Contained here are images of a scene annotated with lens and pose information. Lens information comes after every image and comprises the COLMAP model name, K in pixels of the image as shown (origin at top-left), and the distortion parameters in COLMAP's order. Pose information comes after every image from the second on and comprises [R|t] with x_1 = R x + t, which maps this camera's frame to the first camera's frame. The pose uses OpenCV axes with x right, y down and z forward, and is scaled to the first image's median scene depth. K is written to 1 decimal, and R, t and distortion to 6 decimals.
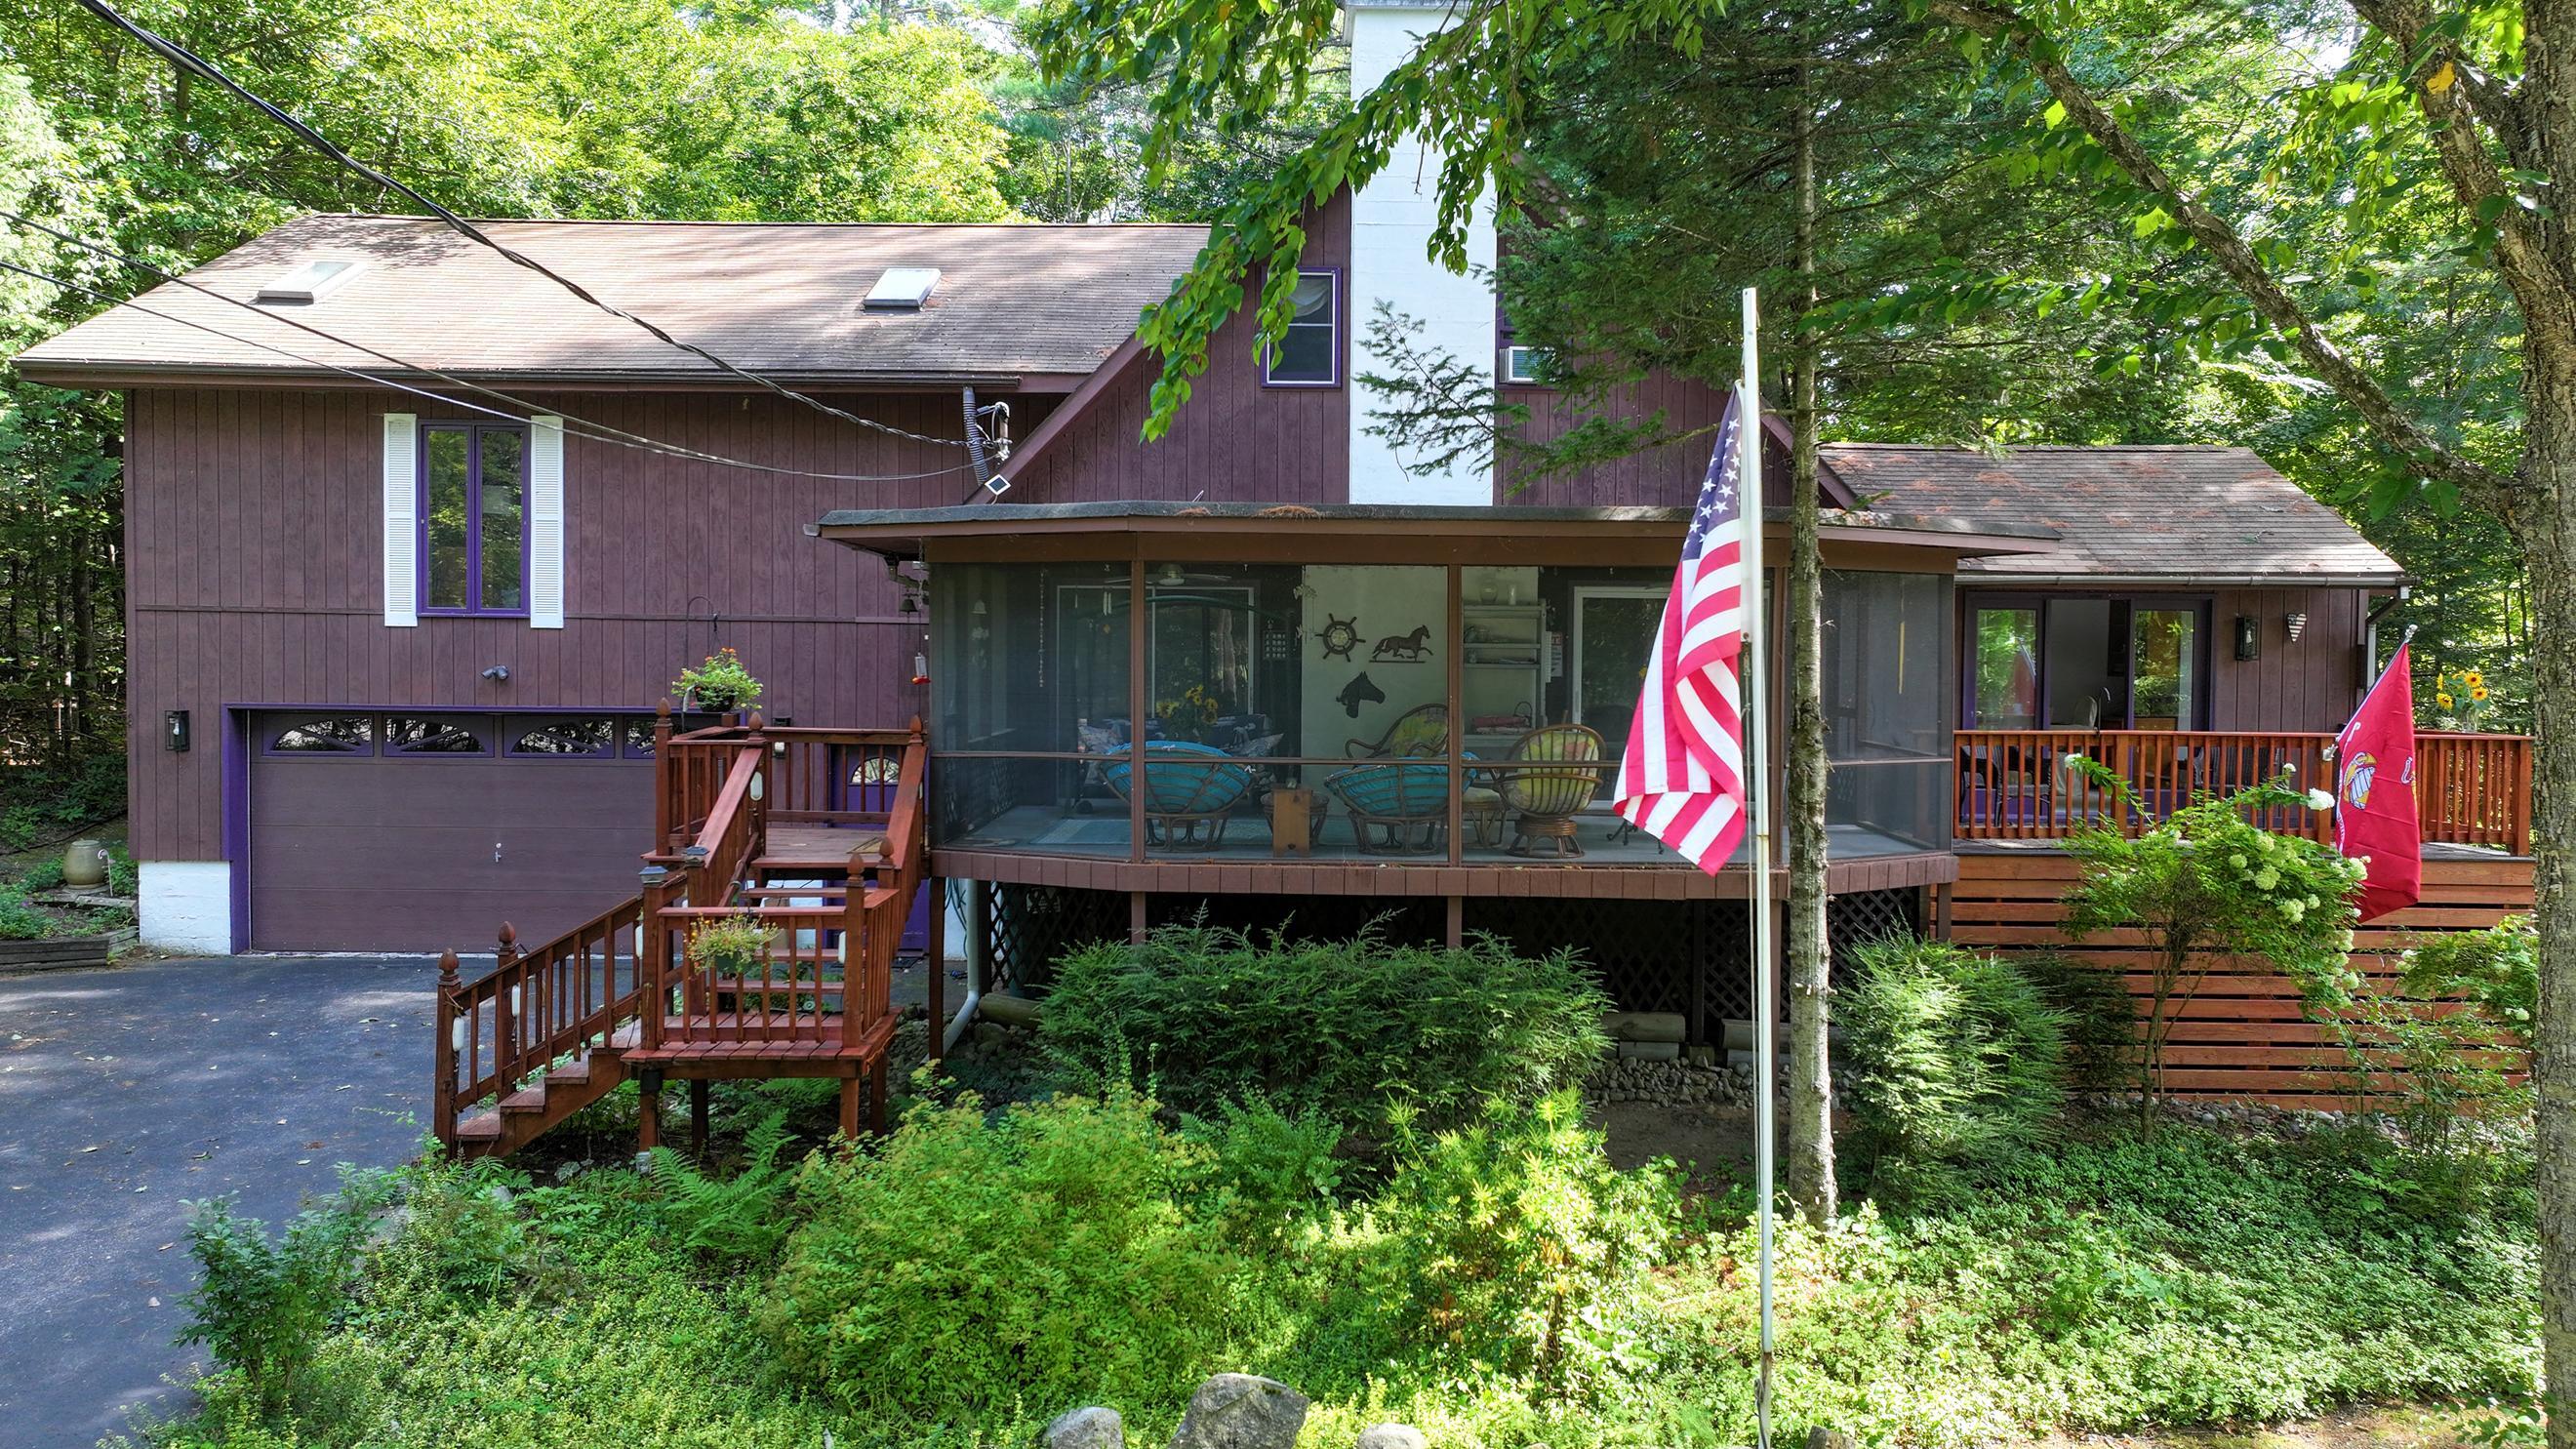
lens RADIAL K [[1791.1, 0, 1304.8], [0, 1791.1, 730.4], [0, 0, 1]] dist [0.000132, 0.009093]
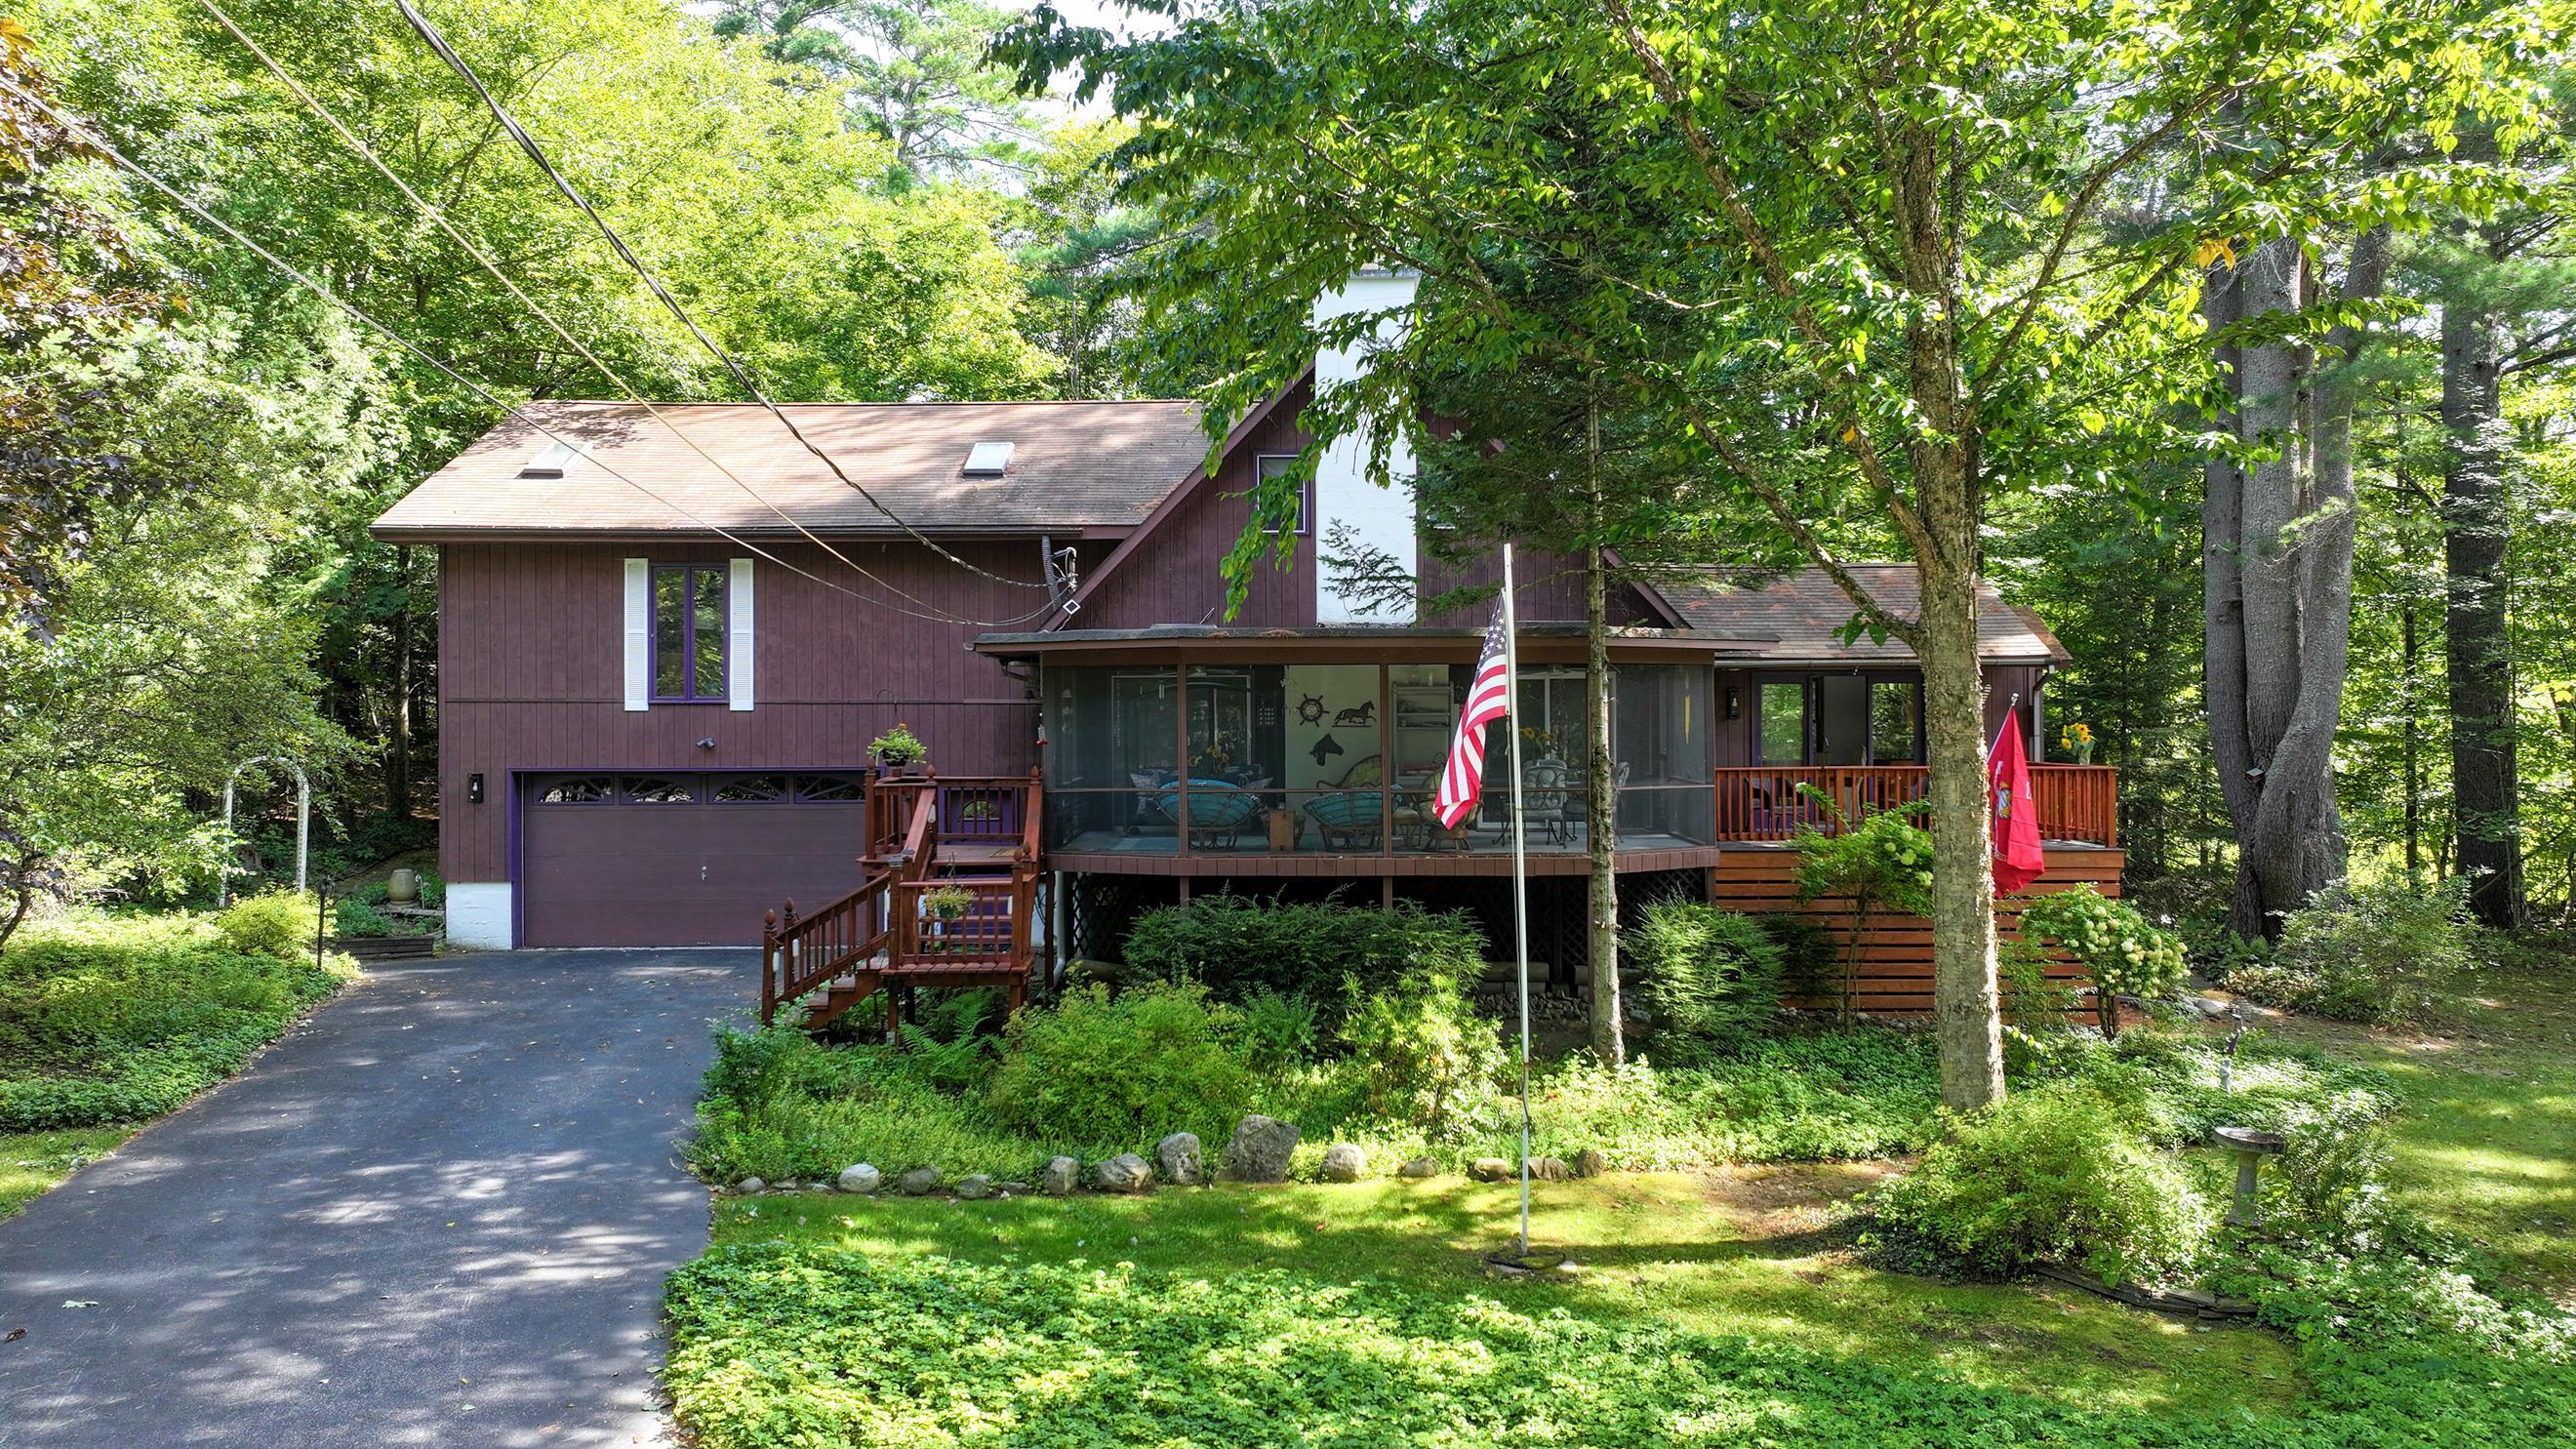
lens RADIAL K [[1791.1, 0, 1287.6], [0, 1791.1, 734.9], [0, 0, 1]] dist [0.000132, 0.009093]
pose [[0.999893, -0.013334, 0.006016, -0.010951], [0.013531, 0.999333, -0.033921, 0.020568], [-0.005559, 0.033999, 0.999406, -0.547865]]
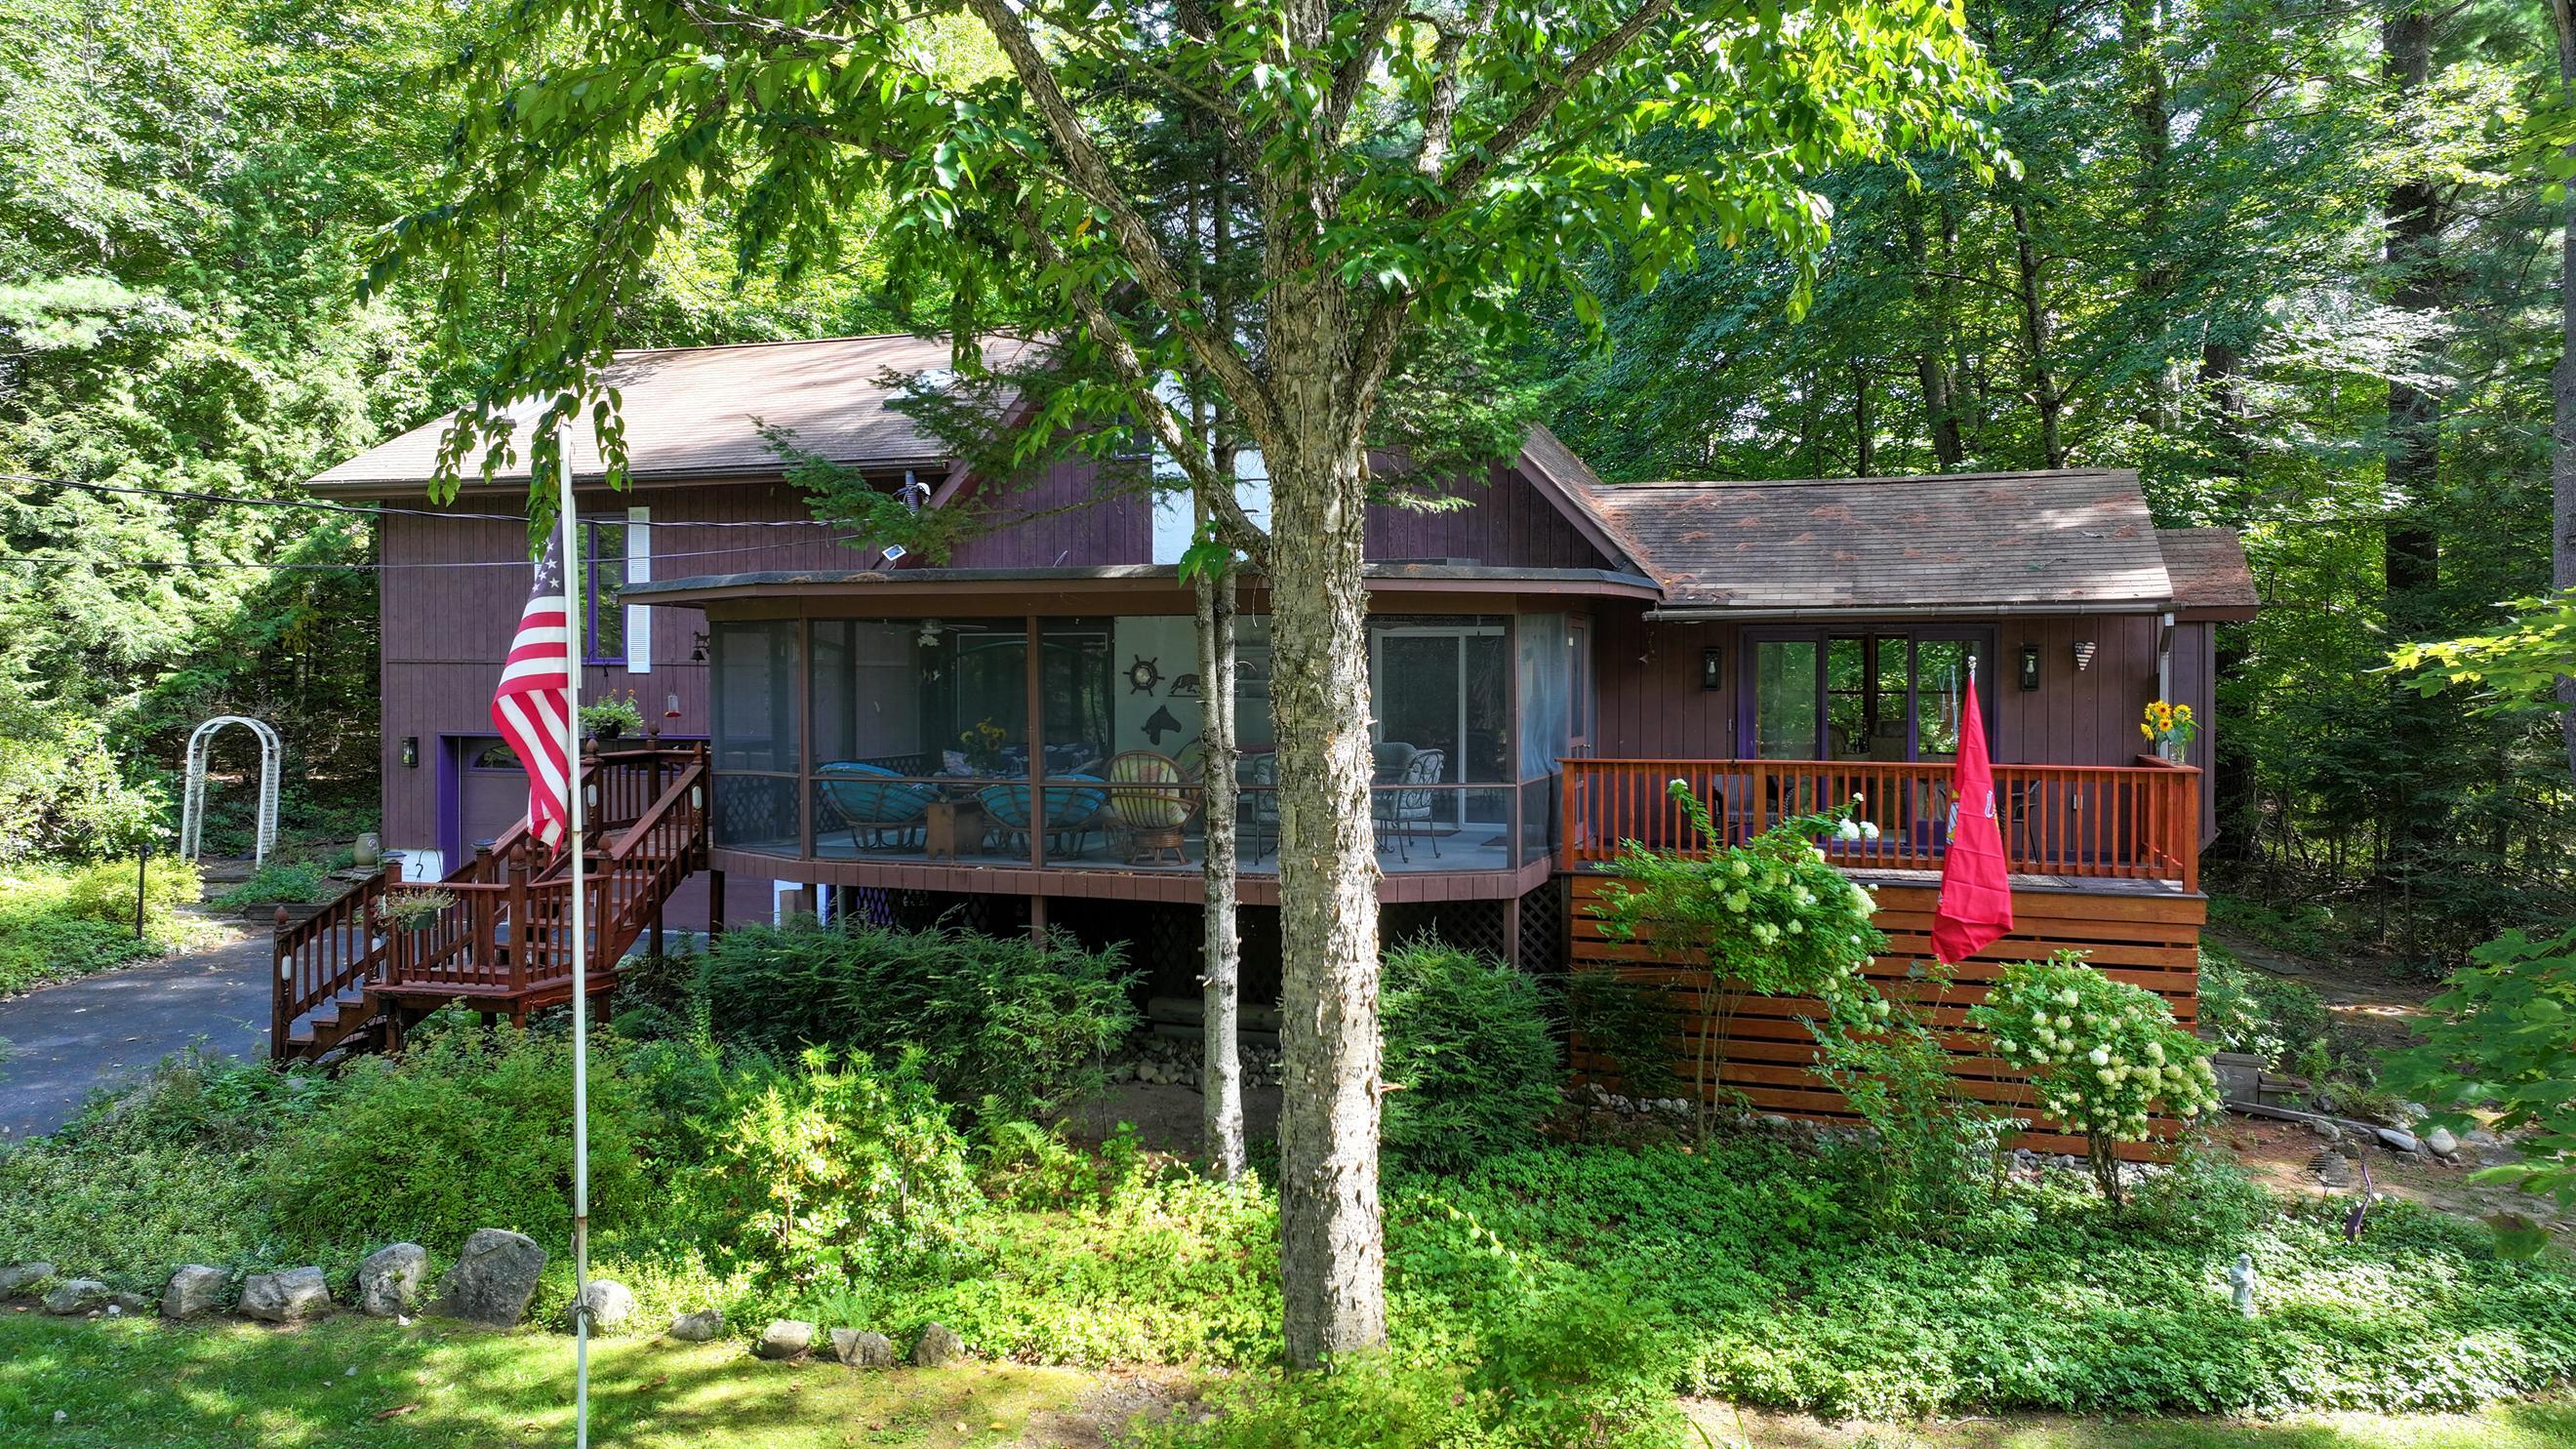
lens RADIAL K [[1791.1, 0, 1337.1], [0, 1791.1, 677.1], [0, 0, 1]] dist [0.000132, 0.009093]
pose [[0.947923, -0.008725, -0.318381, 0.636085], [-0.005918, 0.998970, -0.044995, 0.000231], [0.318445, 0.044536, 0.946895, -0.065503]]
